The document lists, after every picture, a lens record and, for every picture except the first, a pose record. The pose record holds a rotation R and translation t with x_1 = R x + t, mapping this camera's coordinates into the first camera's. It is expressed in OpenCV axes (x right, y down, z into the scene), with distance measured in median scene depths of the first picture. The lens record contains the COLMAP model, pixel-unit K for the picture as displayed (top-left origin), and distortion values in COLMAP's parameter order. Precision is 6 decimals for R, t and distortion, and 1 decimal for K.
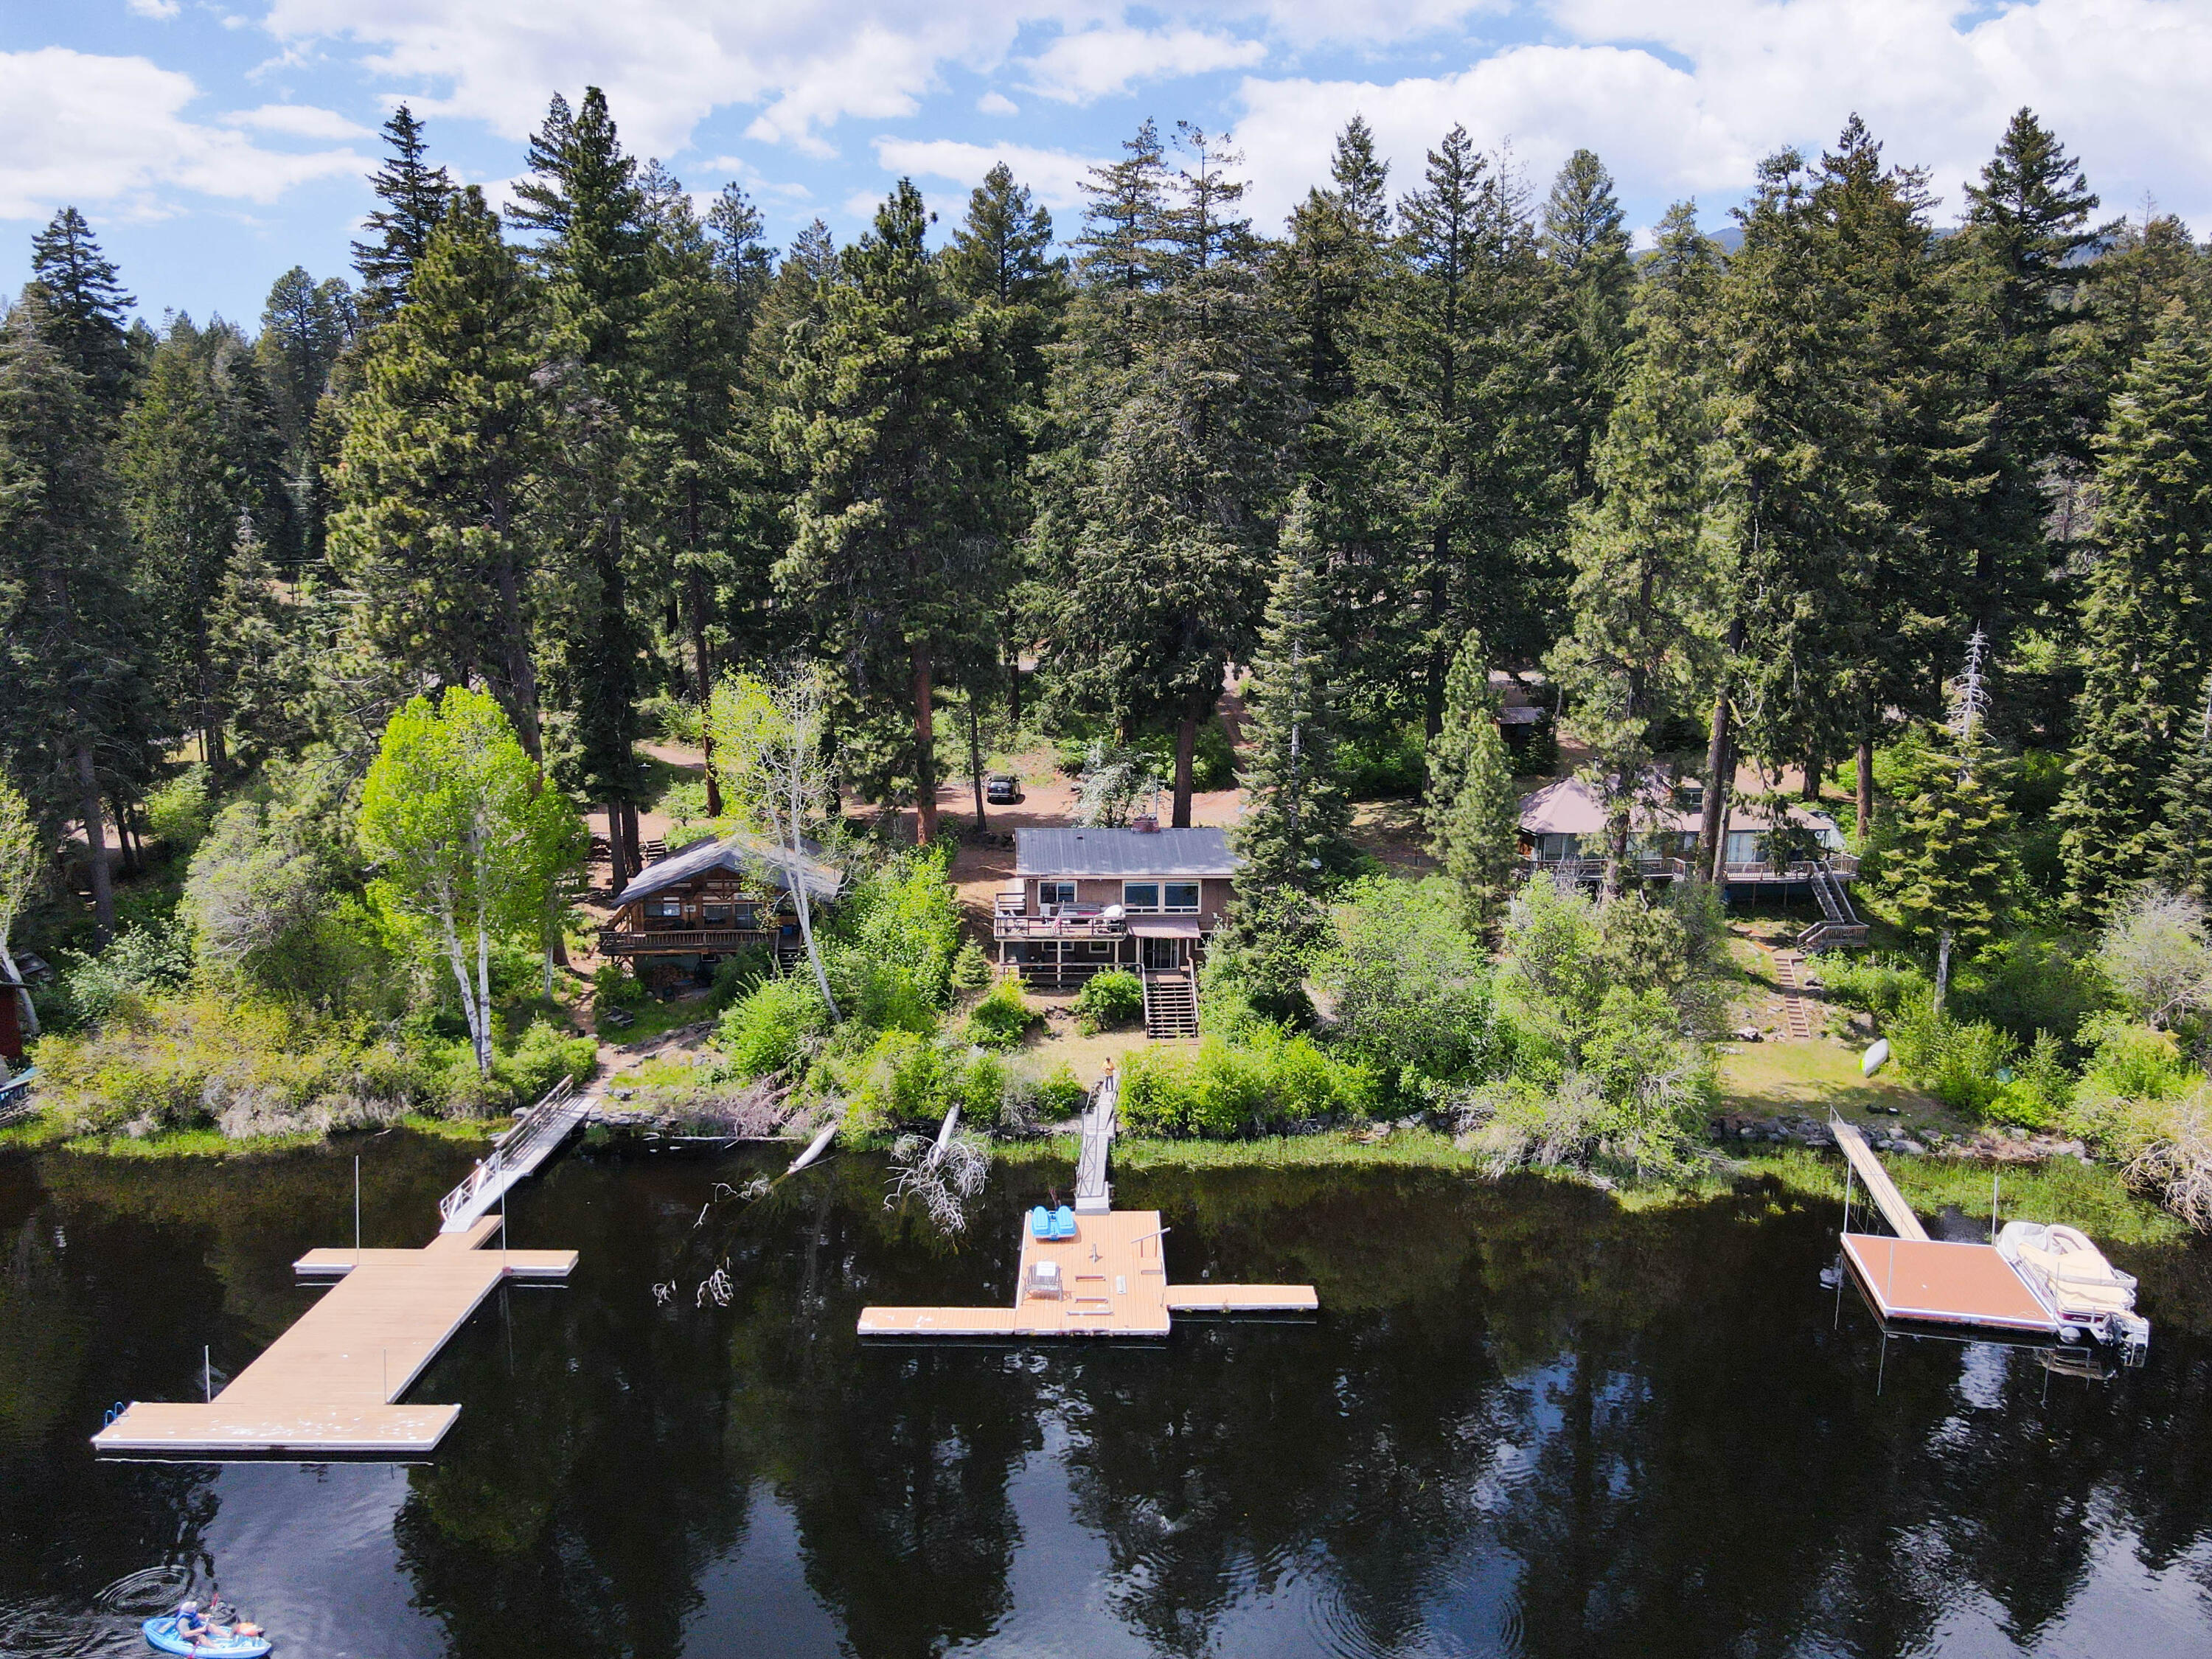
lens RADIAL K [[1607.3, 0, 1106.0], [0, 1607.3, 829.5], [0, 0, 1]] dist [0.001104, 0.007627]
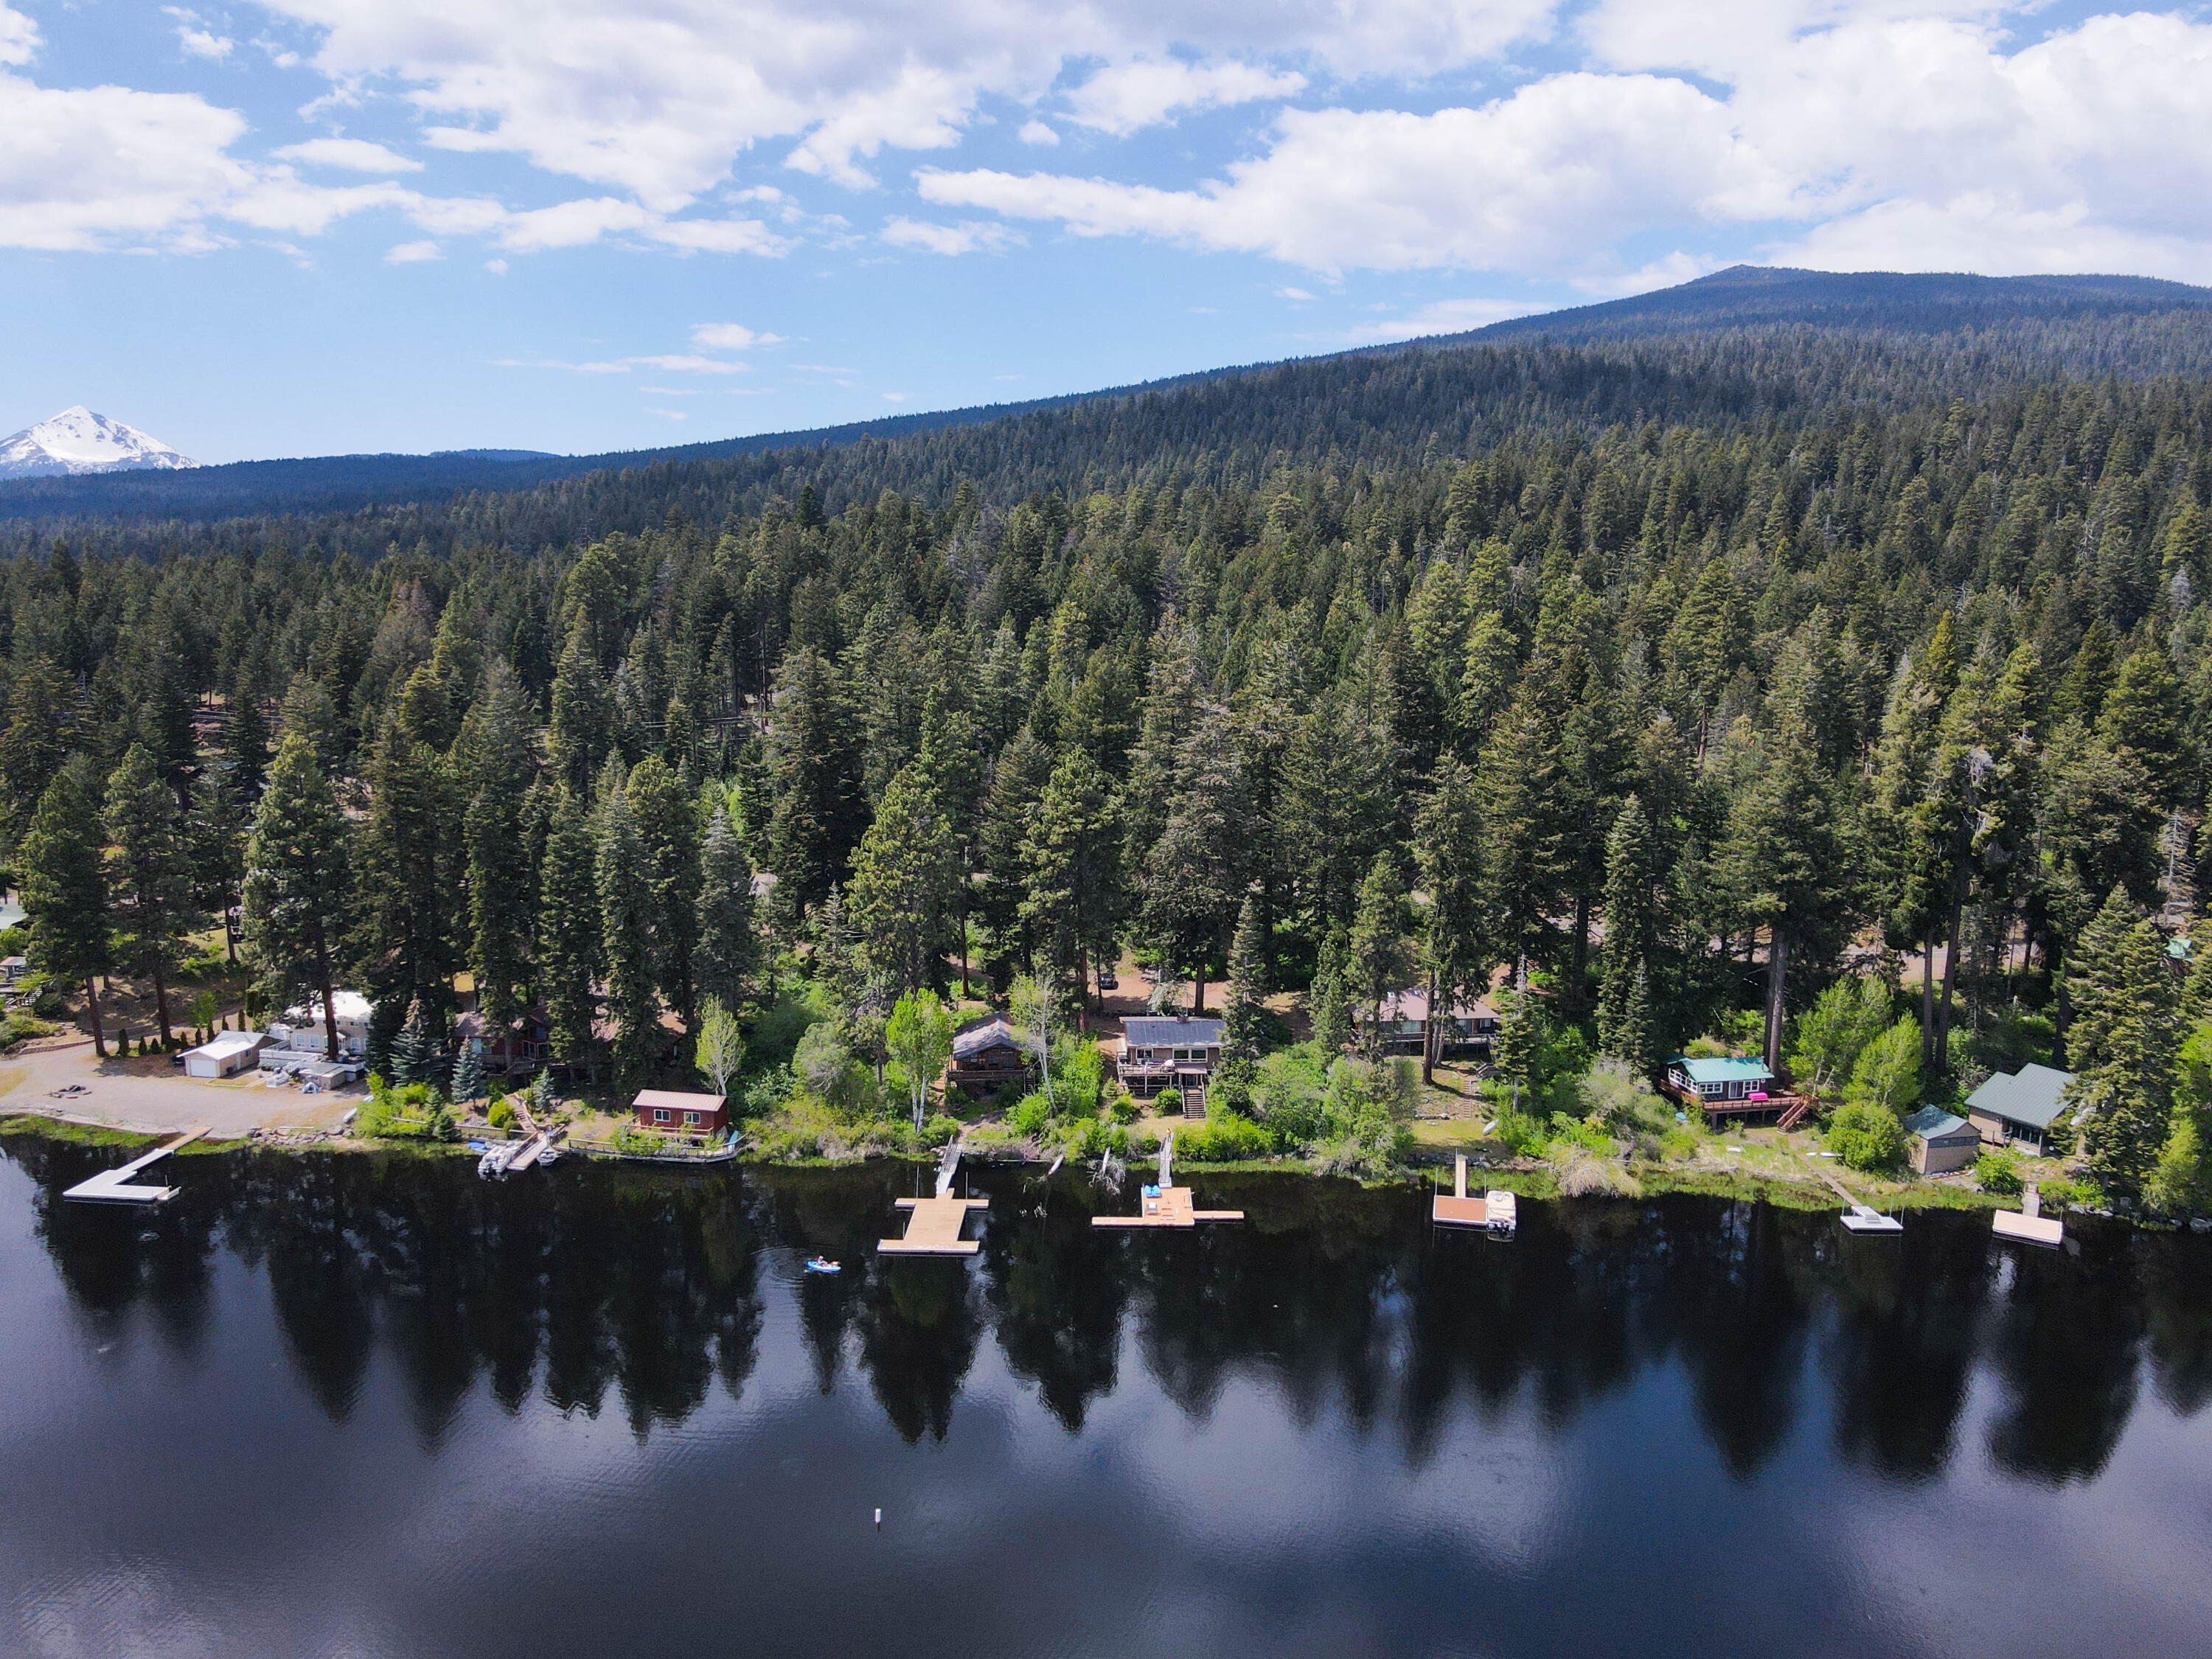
lens RADIAL K [[1545.7, 0, 1106.0], [0, 1545.7, 829.5], [0, 0, 1]] dist [-0.029782, 0.000732]
pose [[0.999881, -0.000264, -0.015415, -0.058080], [-0.000060, 0.999778, -0.021054, -0.265378], [0.015417, 0.021052, 0.999659, -1.373936]]
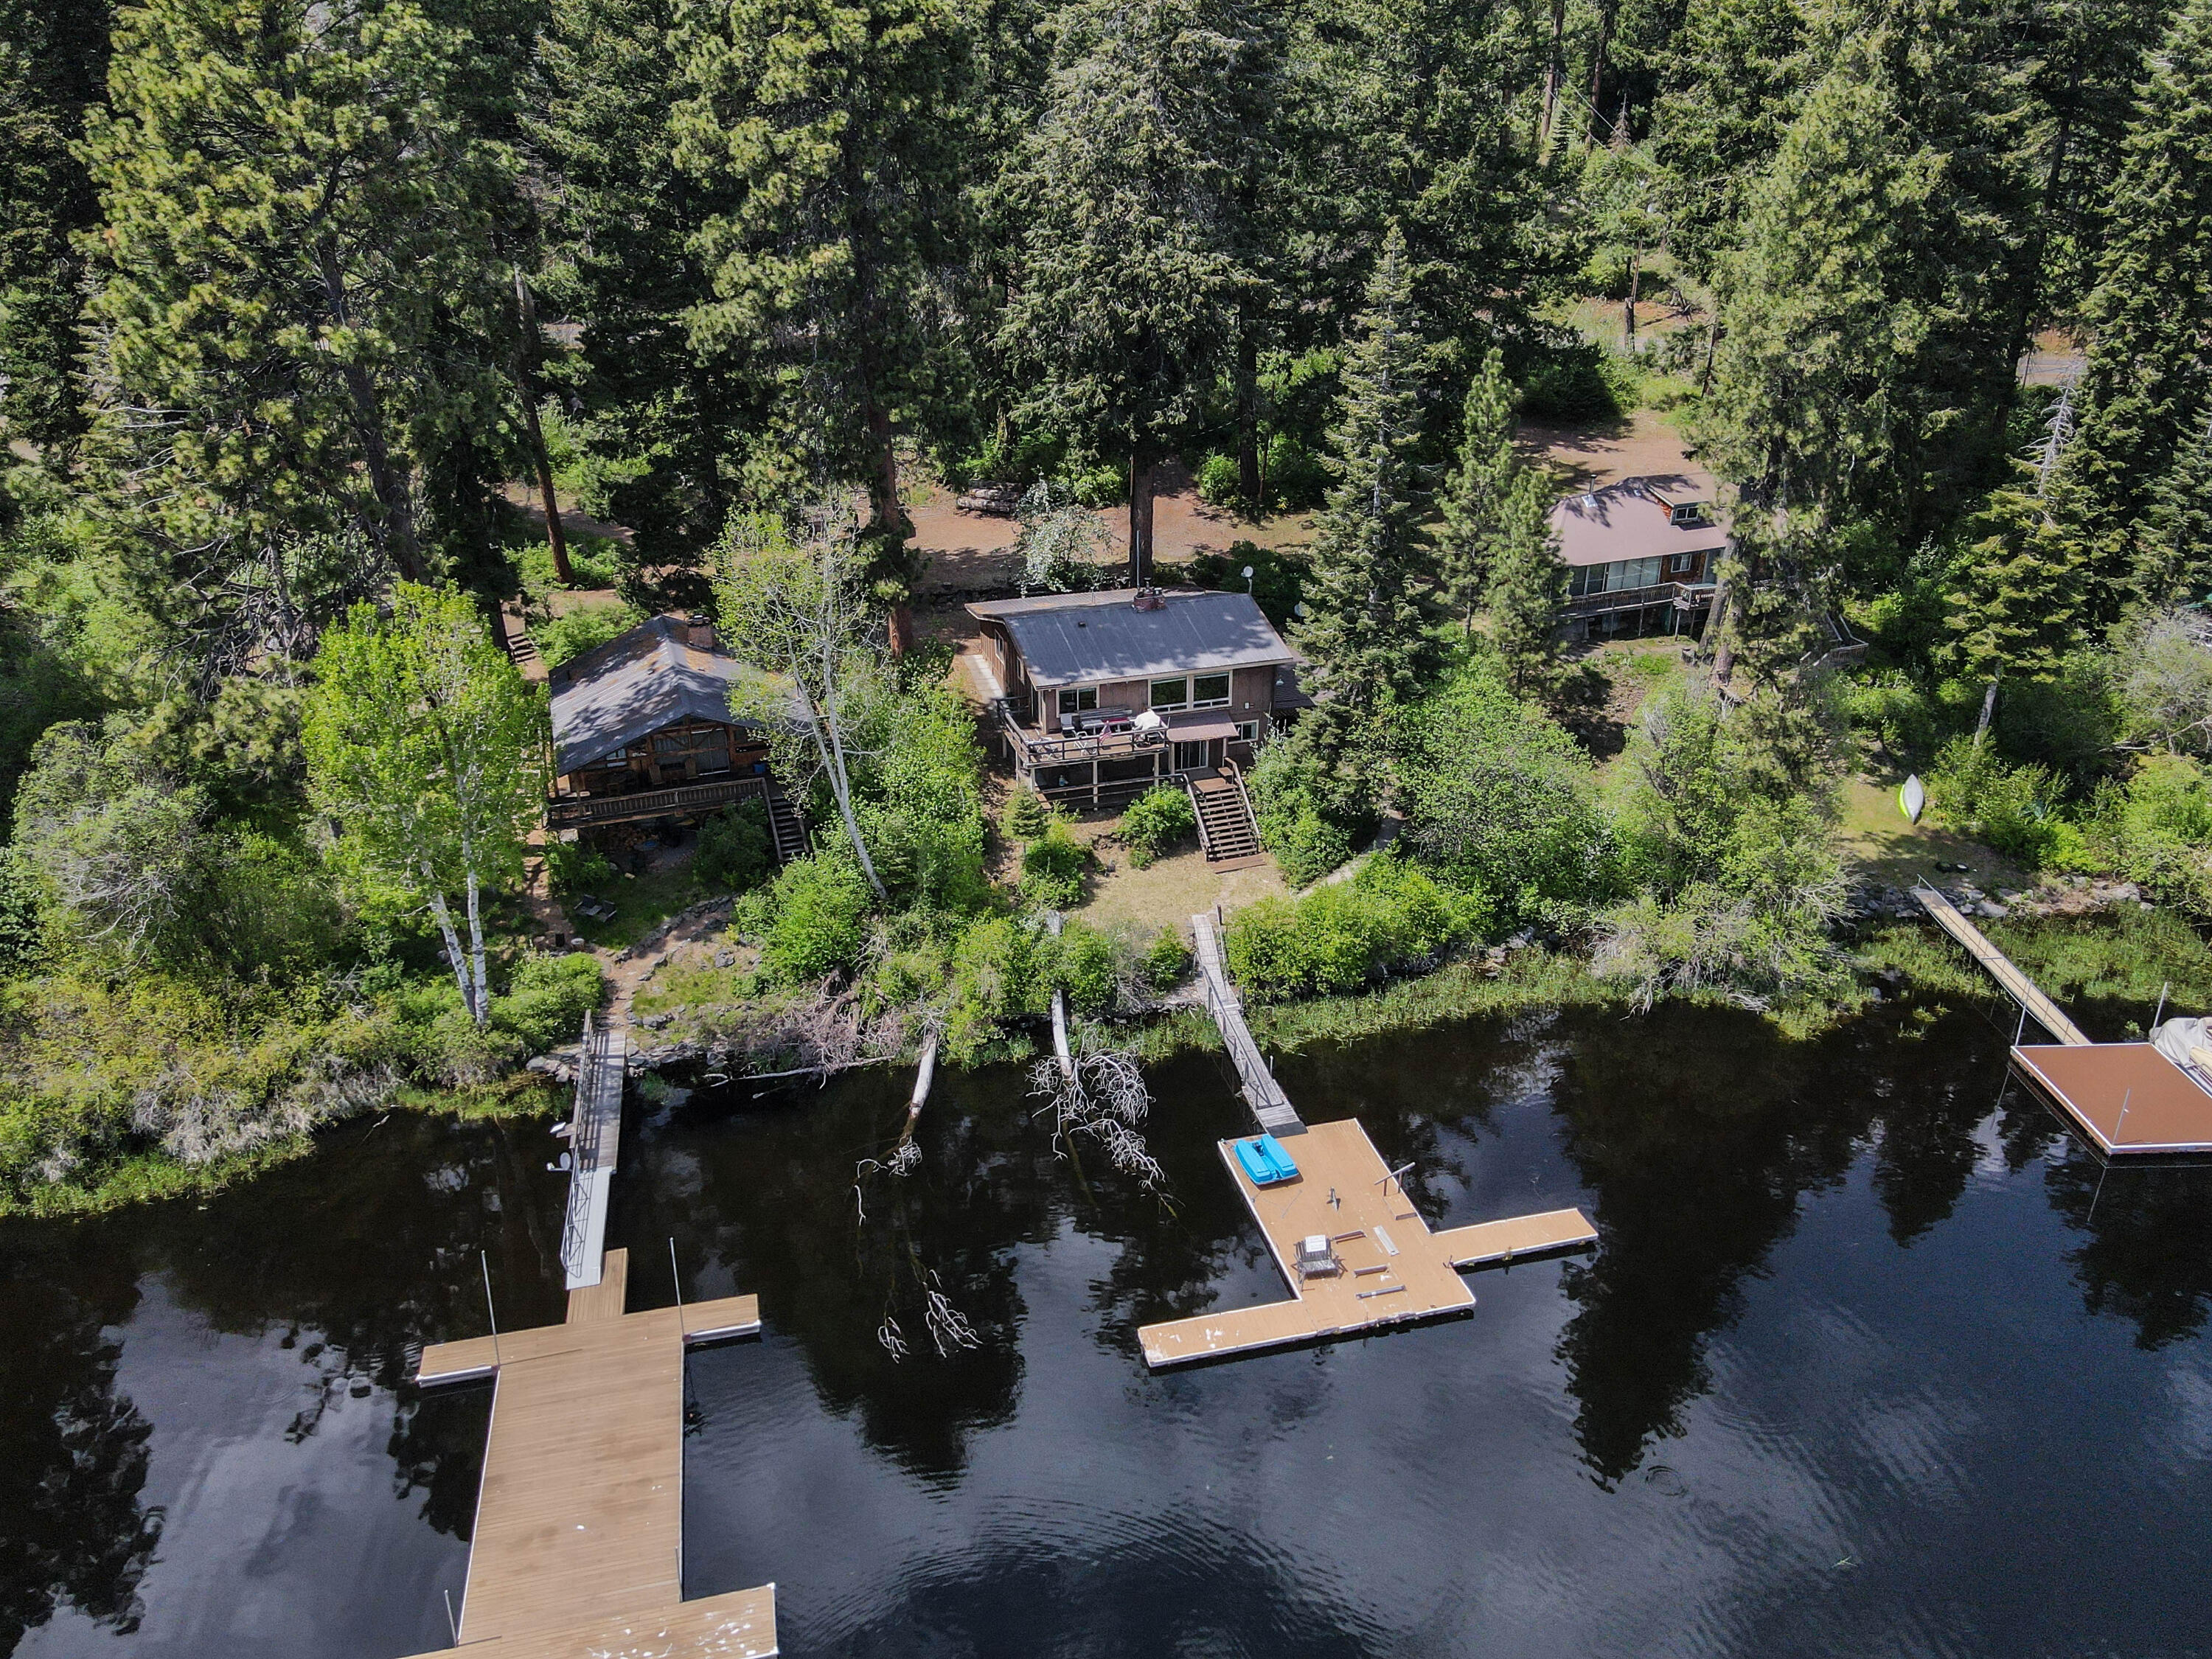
lens RADIAL K [[1608.4, 0, 1106.0], [0, 1608.4, 829.5], [0, 0, 1]] dist [0.020439, -0.017796]
pose [[0.973187, -0.111498, 0.201185, -0.226815], [0.053768, 0.960699, 0.272336, -0.148779], [-0.223643, -0.254217, 0.940934, 0.174303]]
